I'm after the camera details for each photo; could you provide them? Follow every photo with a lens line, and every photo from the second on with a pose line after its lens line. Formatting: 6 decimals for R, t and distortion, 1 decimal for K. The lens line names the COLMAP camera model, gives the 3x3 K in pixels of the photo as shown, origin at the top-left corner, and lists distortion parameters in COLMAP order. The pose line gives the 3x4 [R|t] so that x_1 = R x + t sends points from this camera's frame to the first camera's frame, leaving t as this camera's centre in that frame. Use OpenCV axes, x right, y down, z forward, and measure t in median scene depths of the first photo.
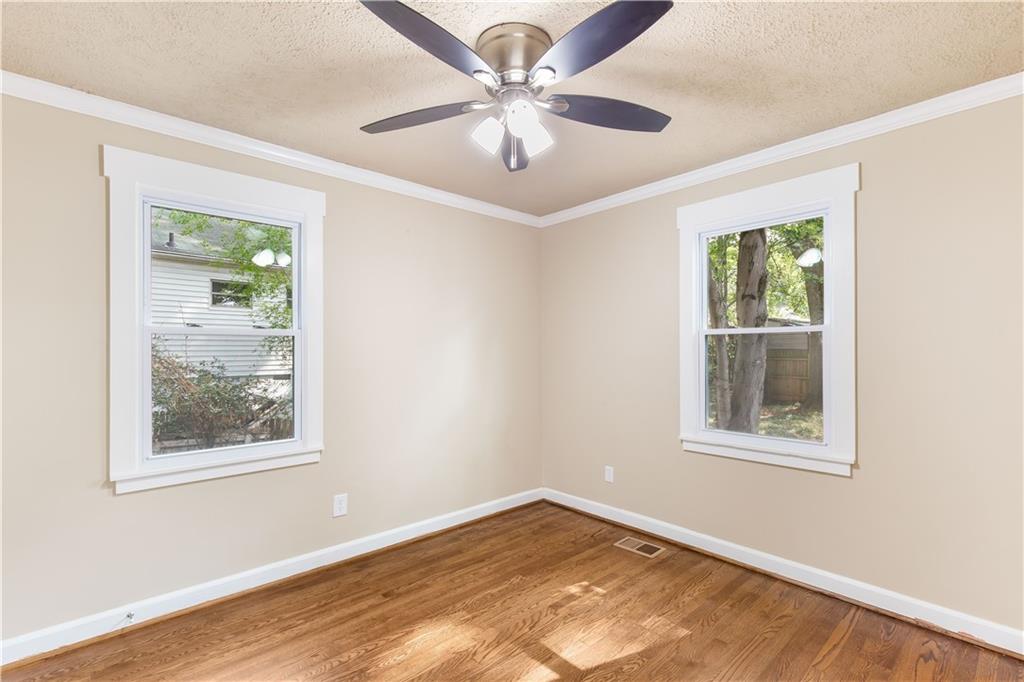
lens RADIAL K [[468.0, 0, 513.2], [0, 468.0, 345.4], [0, 0, 1]] dist [0.005219, 0.000550]
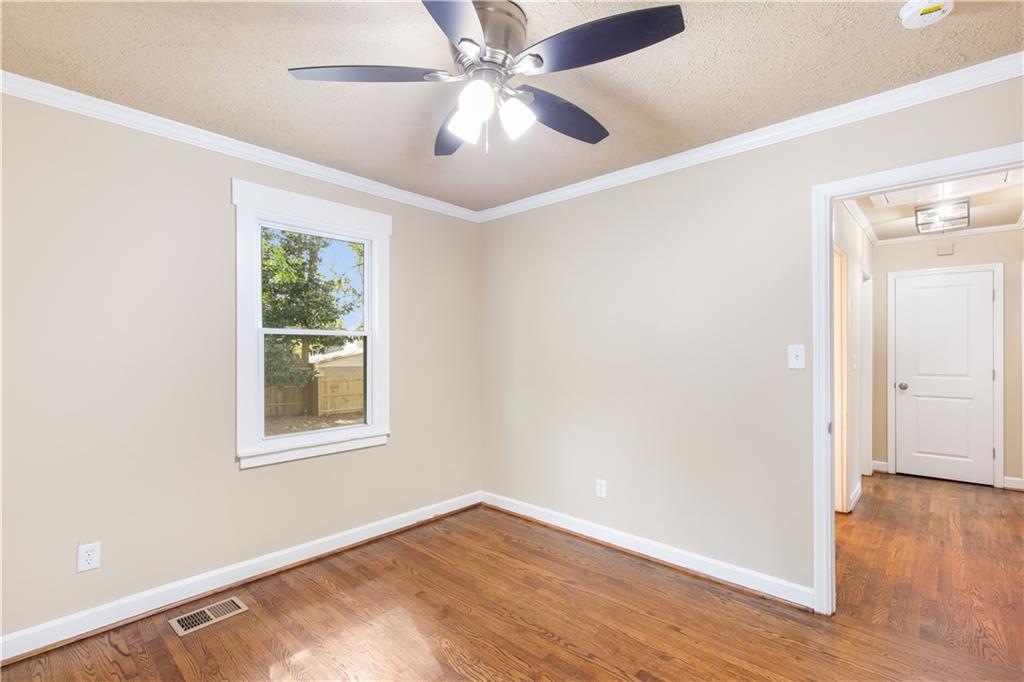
lens RADIAL K [[468.0, 0, 512.1], [0, 468.0, 348.3], [0, 0, 1]] dist [0.005219, 0.000550]
pose [[-0.080796, 0.004997, 0.996718, -0.611923], [-0.003531, 0.999980, -0.005299, 0.008962], [-0.996724, -0.003948, -0.080777, 0.687742]]
